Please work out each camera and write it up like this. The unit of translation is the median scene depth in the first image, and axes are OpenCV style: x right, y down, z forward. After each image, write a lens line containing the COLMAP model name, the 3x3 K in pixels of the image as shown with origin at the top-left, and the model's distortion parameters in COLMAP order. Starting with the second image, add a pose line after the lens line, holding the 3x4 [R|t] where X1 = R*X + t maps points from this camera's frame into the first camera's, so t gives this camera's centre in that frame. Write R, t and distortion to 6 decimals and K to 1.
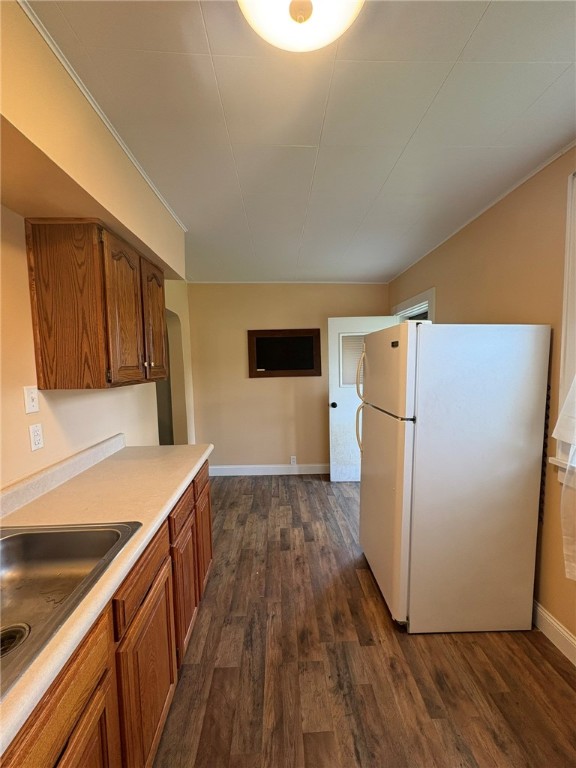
lens RADIAL K [[304.5, 0, 288.4], [0, 304.5, 385.0], [0, 0, 1]] dist [-0.000183, -0.000140]
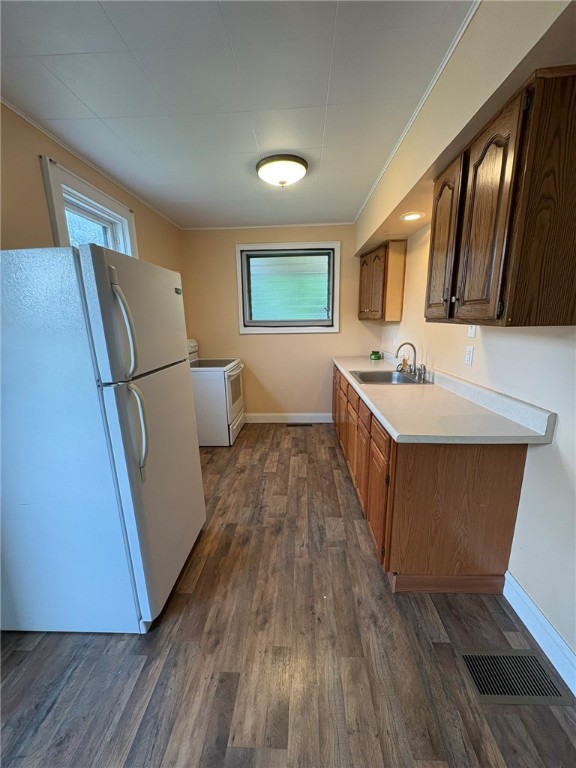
lens RADIAL K [[304.5, 0, 289.7], [0, 304.5, 389.2], [0, 0, 1]] dist [-0.000183, -0.000140]
pose [[-0.996335, 0.013744, 0.084425, -0.107445], [0.038745, 0.952460, 0.302190, -0.102194], [-0.076258, 0.304354, -0.949502, 1.919841]]
